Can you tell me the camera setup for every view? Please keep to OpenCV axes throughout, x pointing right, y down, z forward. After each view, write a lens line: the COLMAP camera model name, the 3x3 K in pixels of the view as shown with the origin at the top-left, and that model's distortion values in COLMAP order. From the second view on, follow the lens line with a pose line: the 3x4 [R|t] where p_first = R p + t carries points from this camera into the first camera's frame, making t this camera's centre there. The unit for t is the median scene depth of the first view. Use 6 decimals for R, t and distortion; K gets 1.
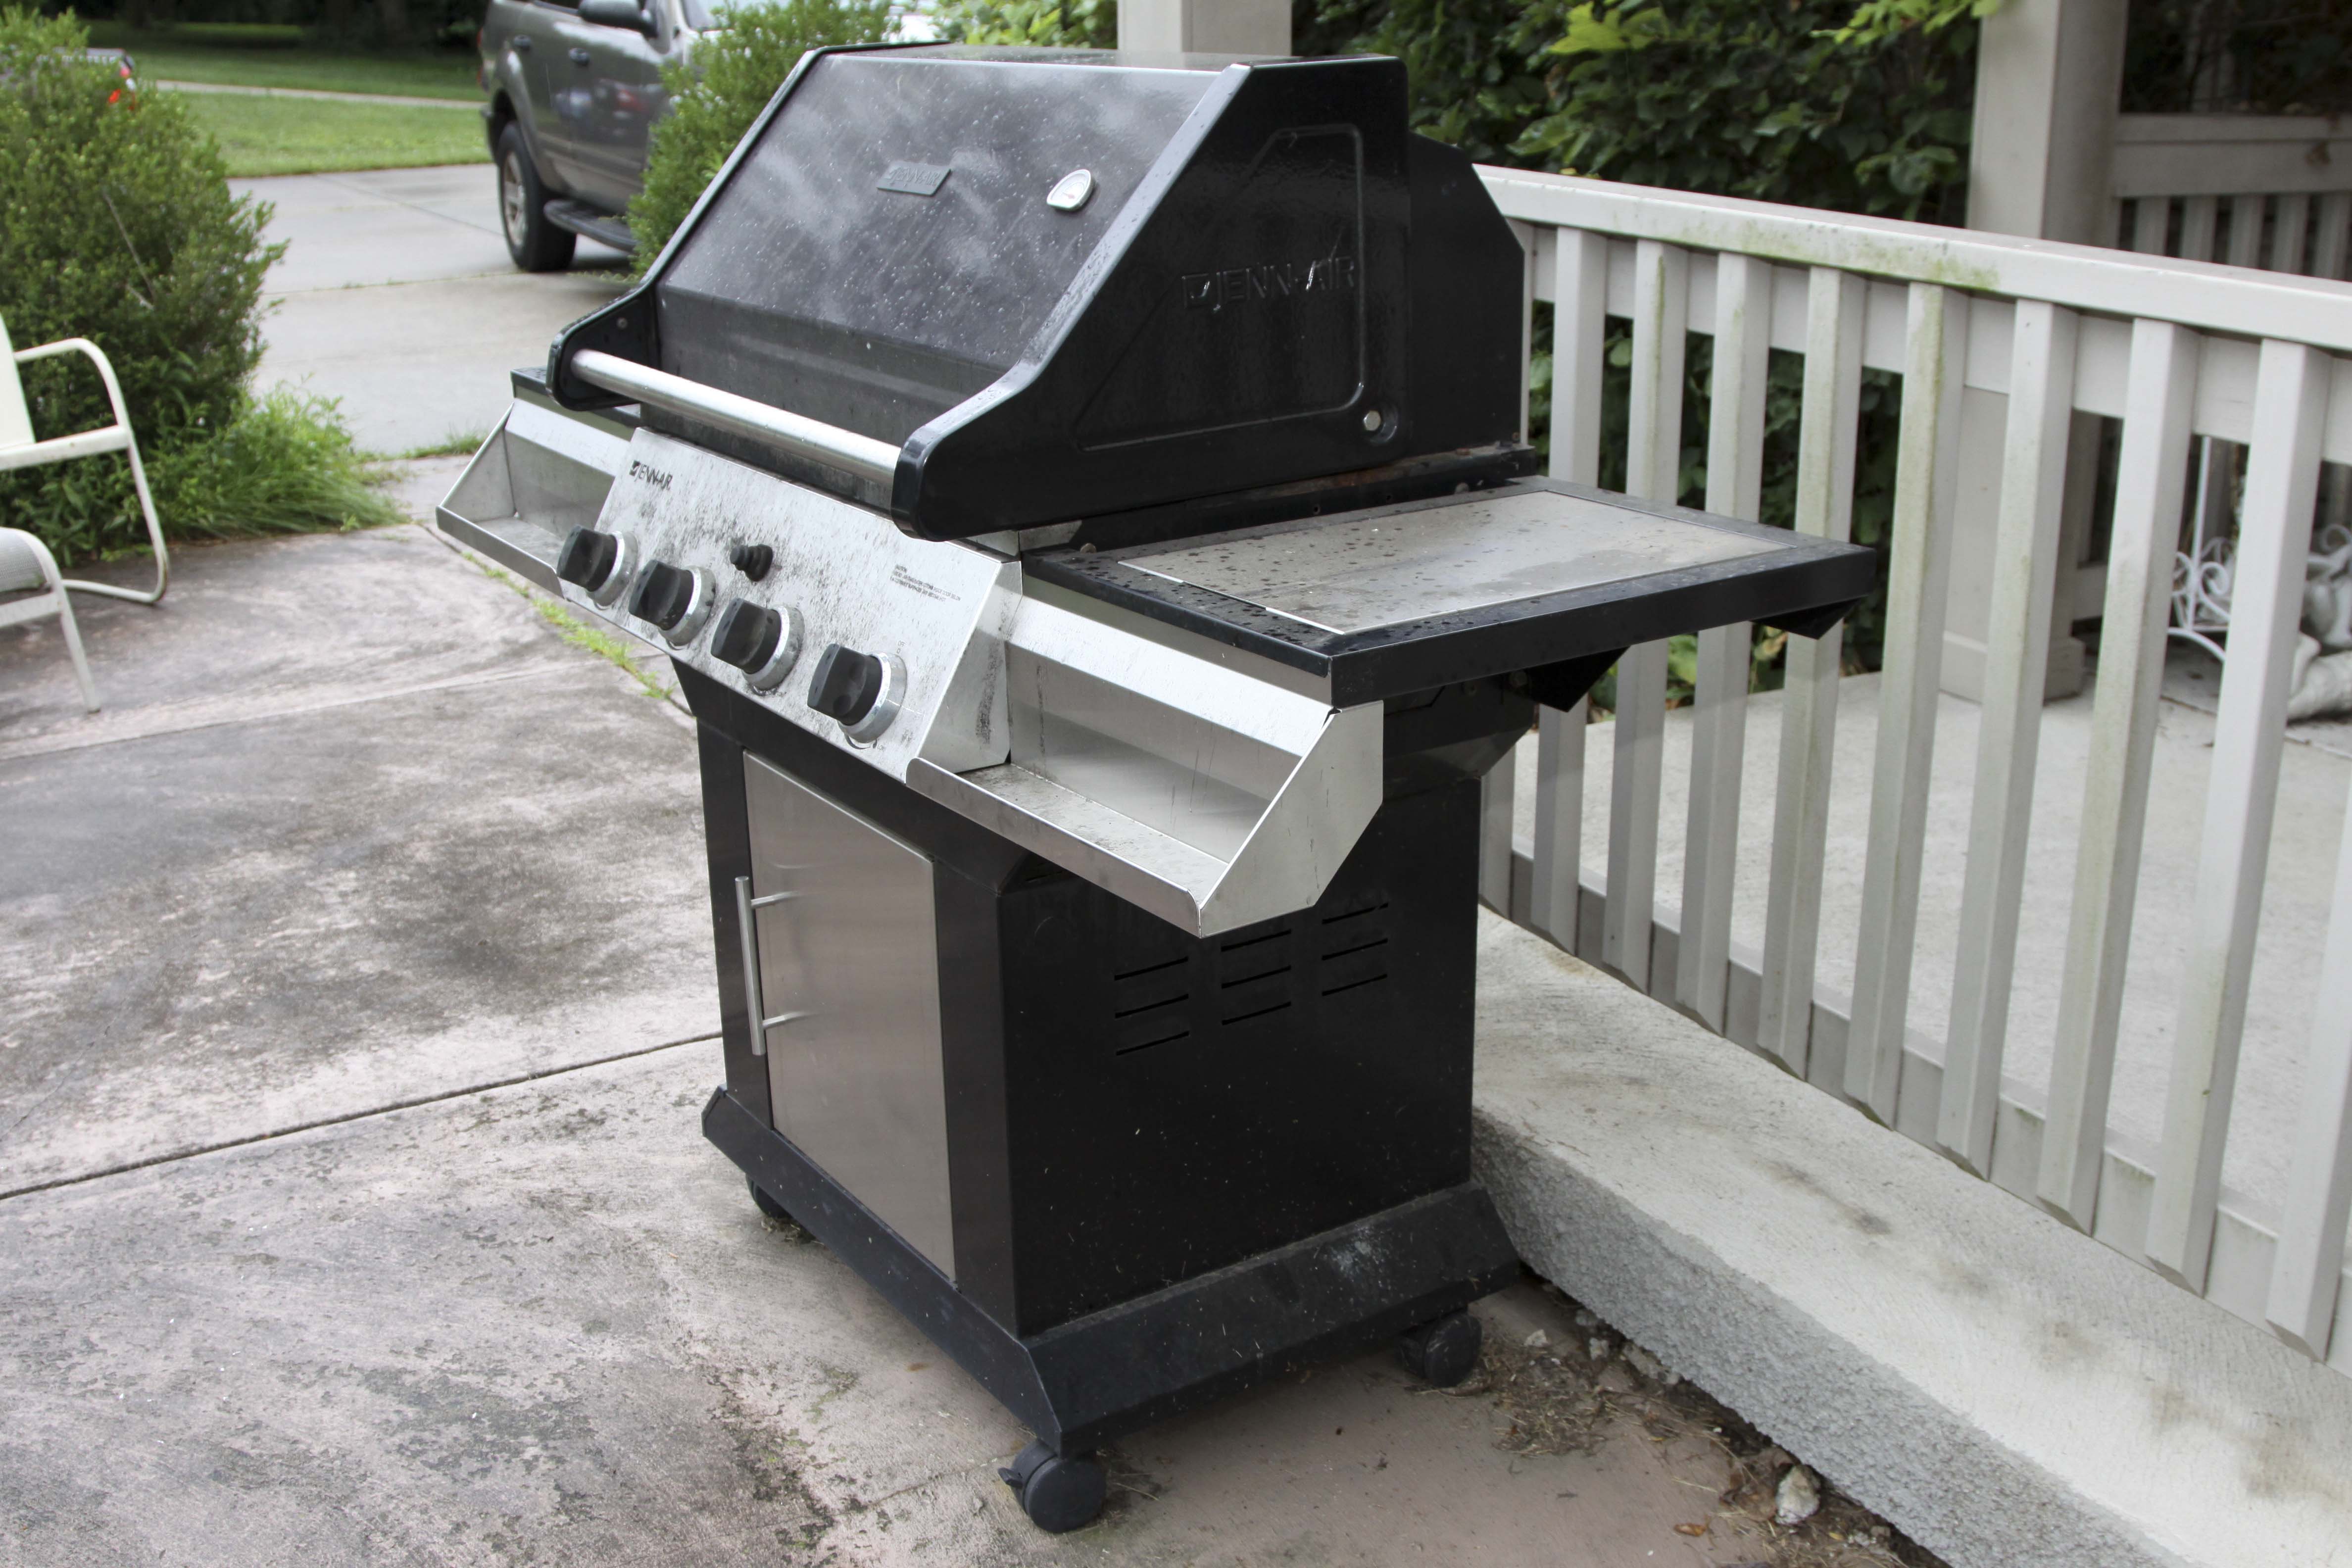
lens RADIAL K [[2481.5, 0, 1179.6], [0, 2481.5, 796.2], [0, 0, 1]] dist [-0.146135, 0.099232]
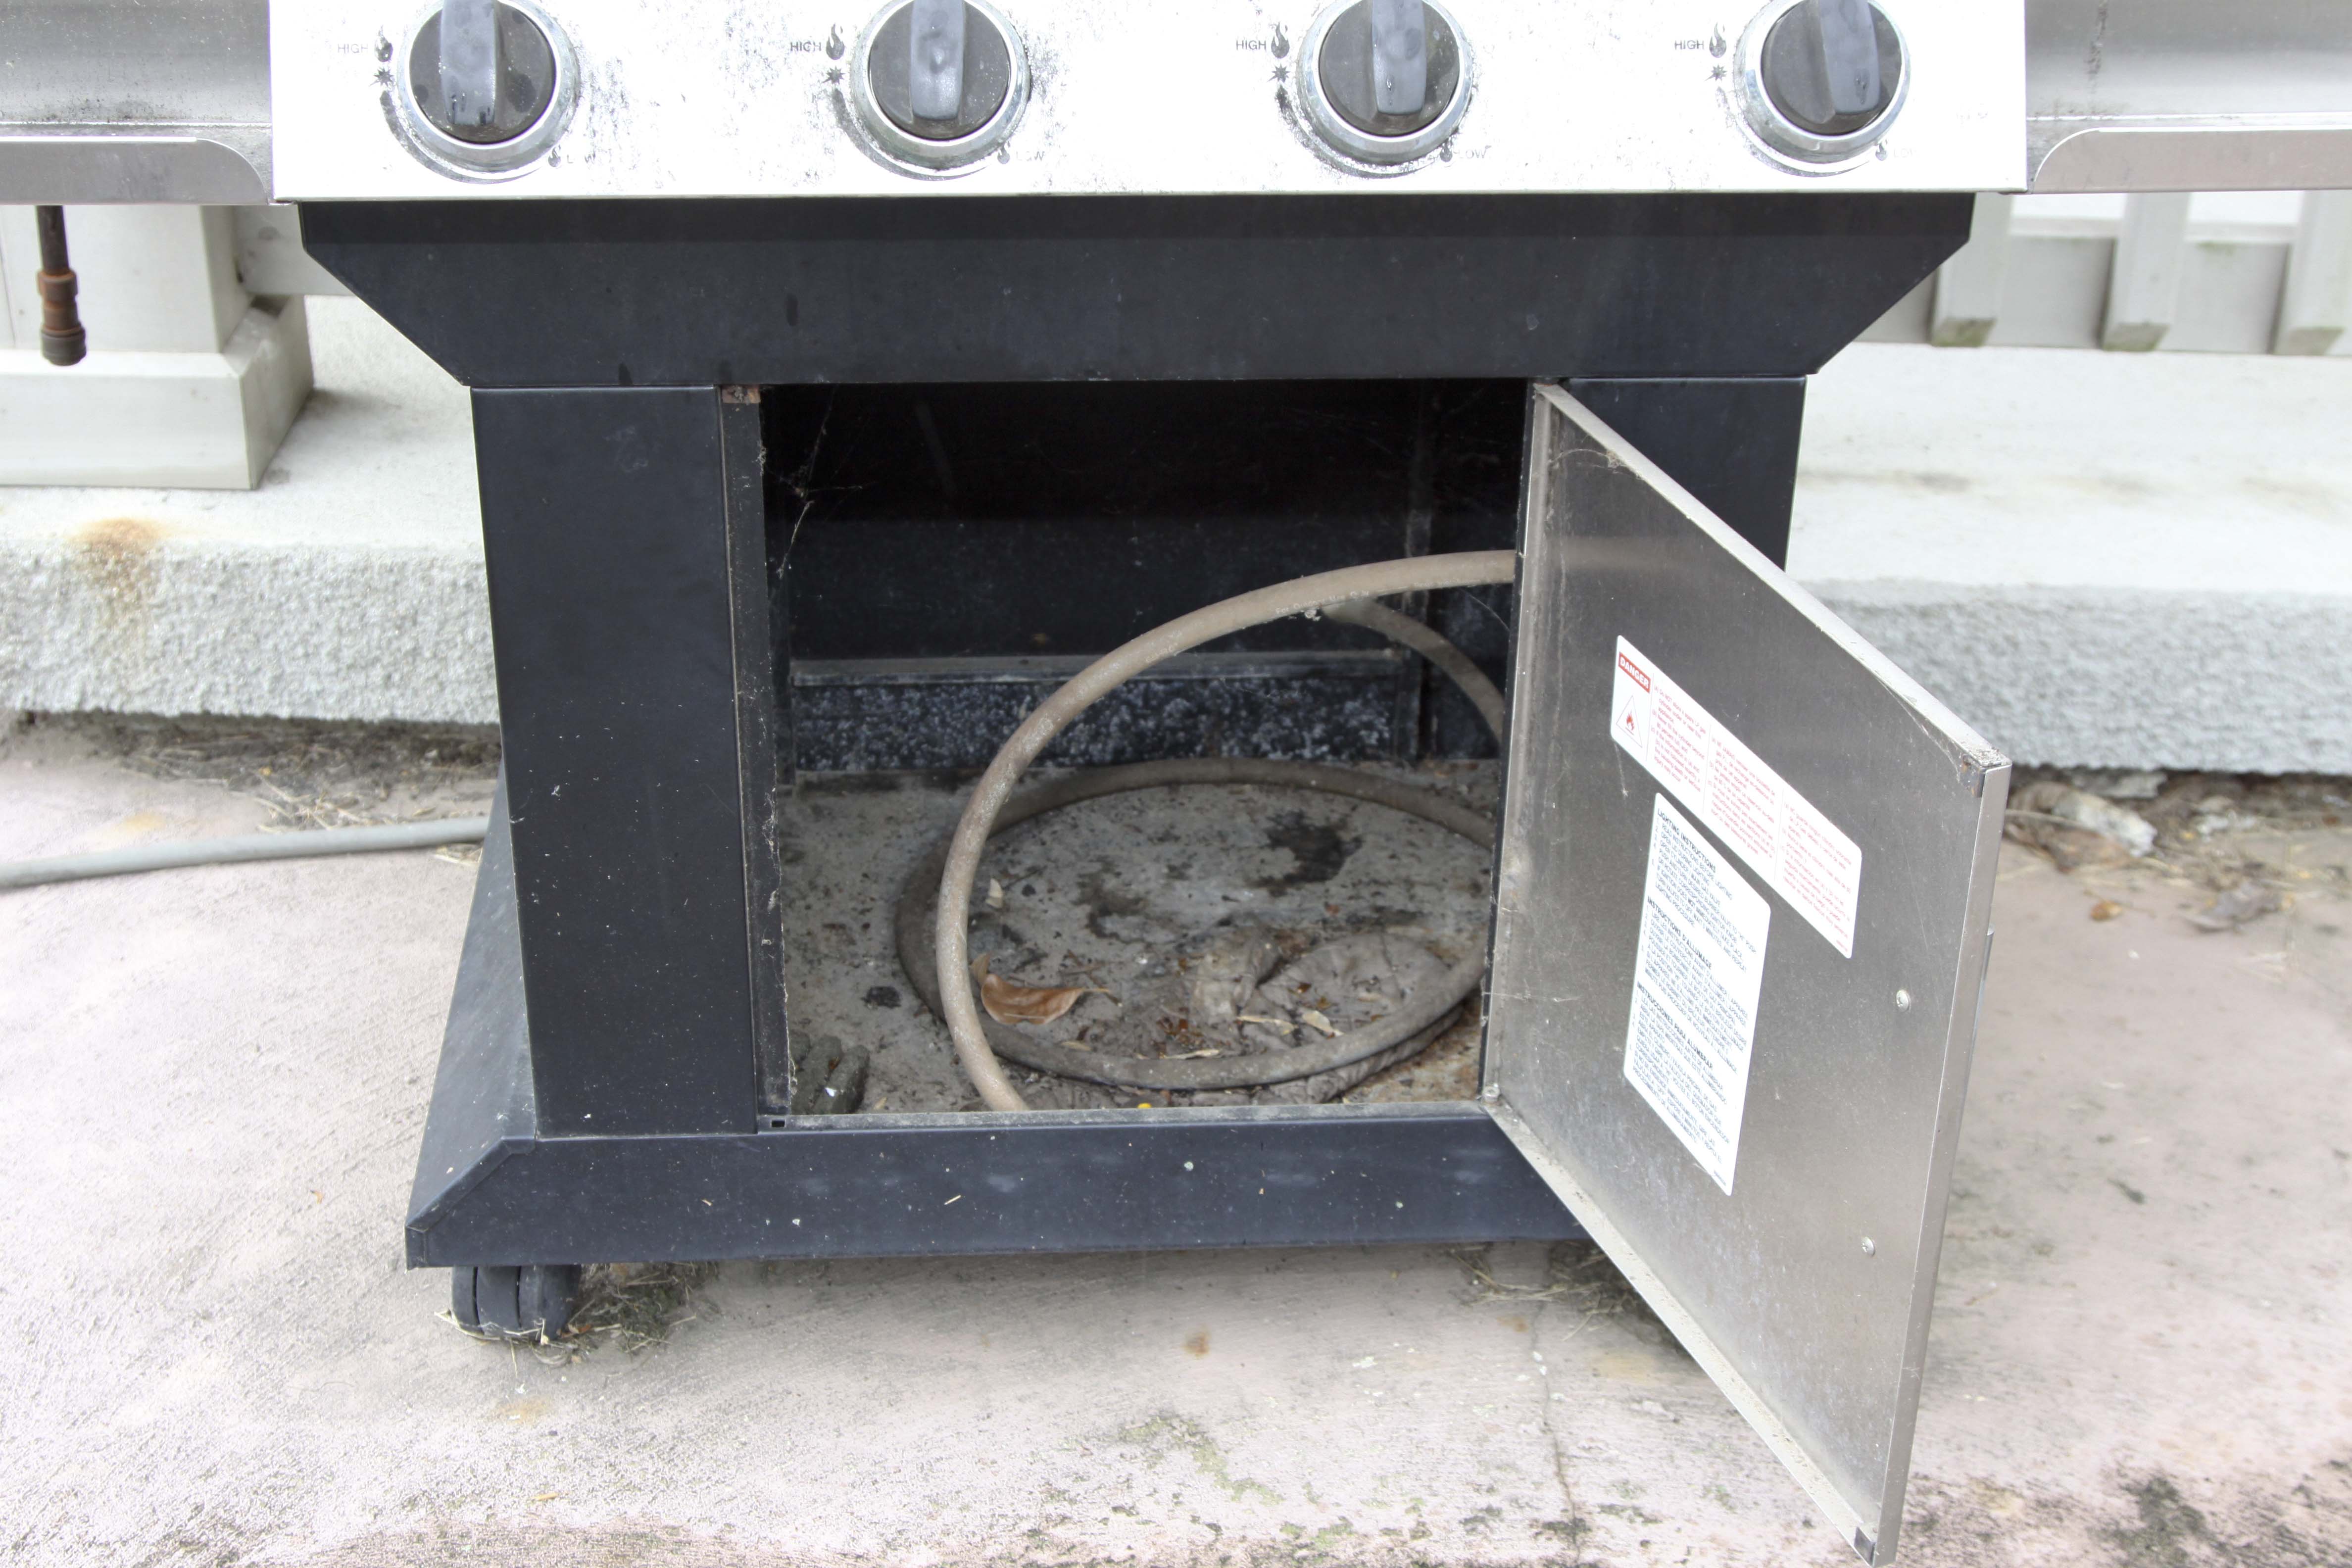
lens RADIAL K [[3471.6, 0, 1187.7], [0, 3471.6, 800.2], [0, 0, 1]] dist [-0.026417, 0.027600]
pose [[0.503580, -0.414480, 0.758033, -0.803526], [0.253838, 0.909662, 0.328757, -0.173129], [-0.825817, 0.026862, 0.563298, 0.677431]]
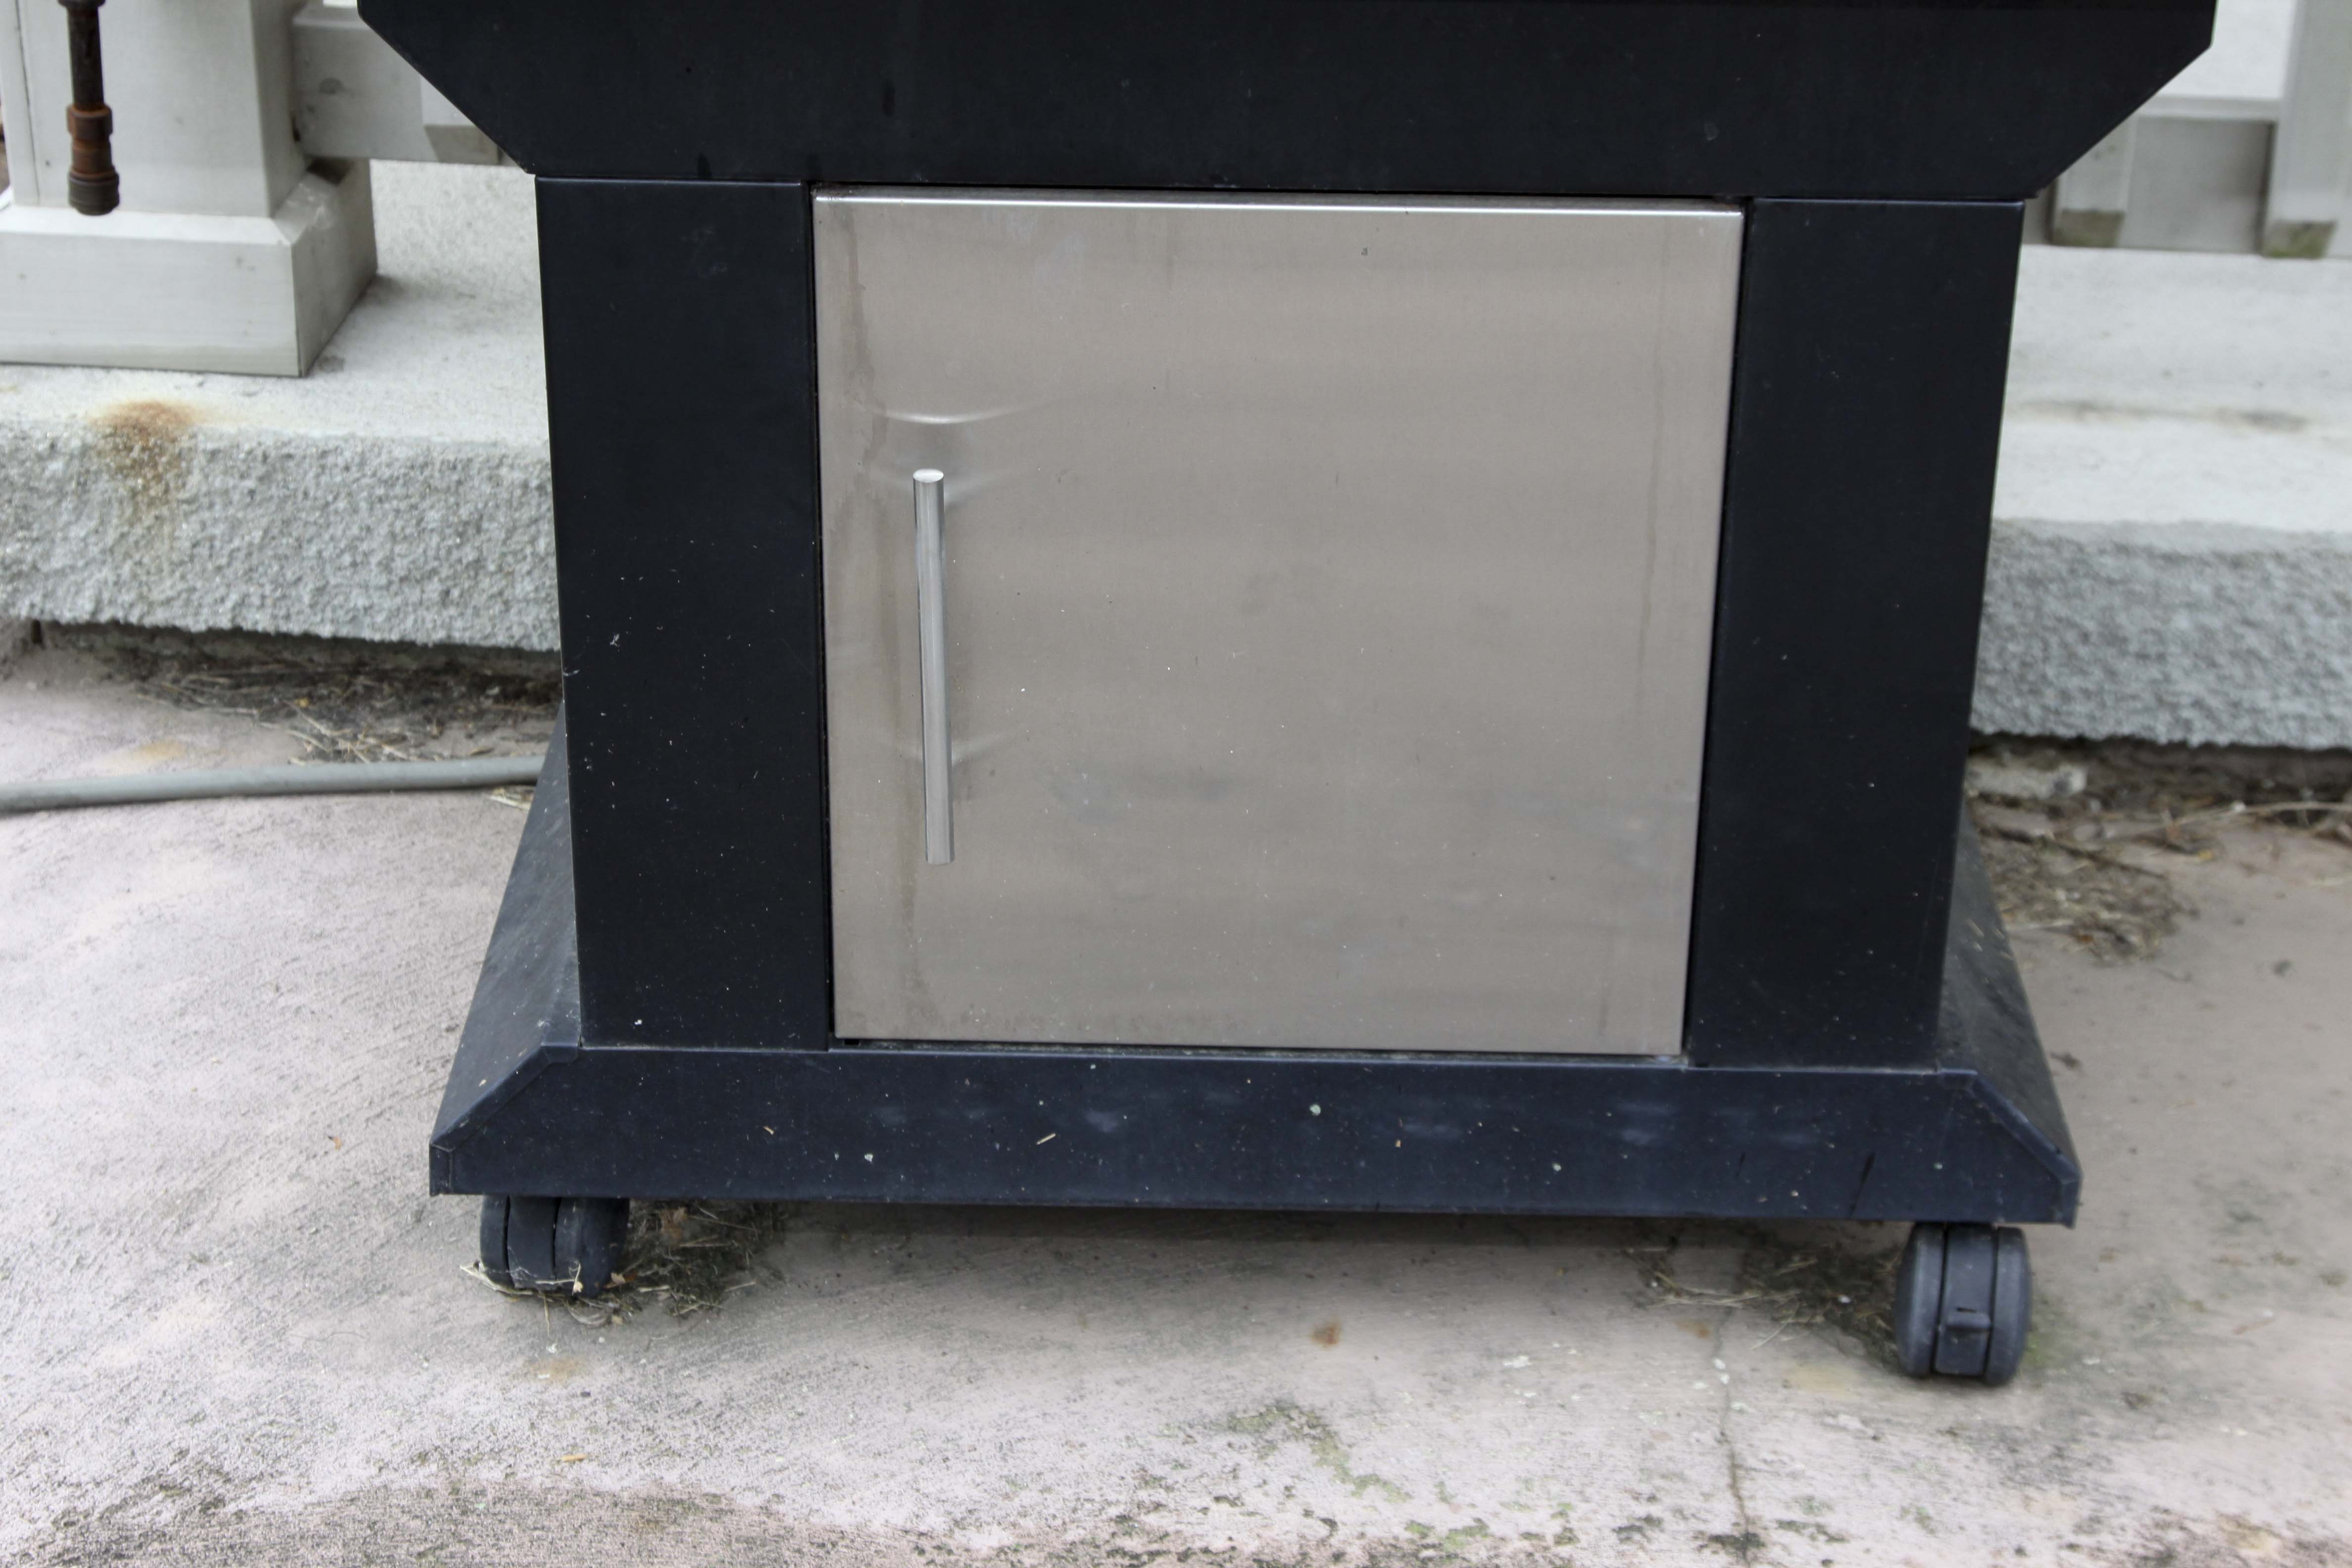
lens RADIAL K [[4417.1, 0, 1162.0], [0, 4417.1, 783.4], [0, 0, 1]] dist [0.064644, 0.014232]
pose [[0.570350, -0.358864, 0.738862, -0.897974], [0.244601, 0.932908, 0.264298, -0.133556], [-0.784138, 0.029984, 0.619862, 0.587276]]
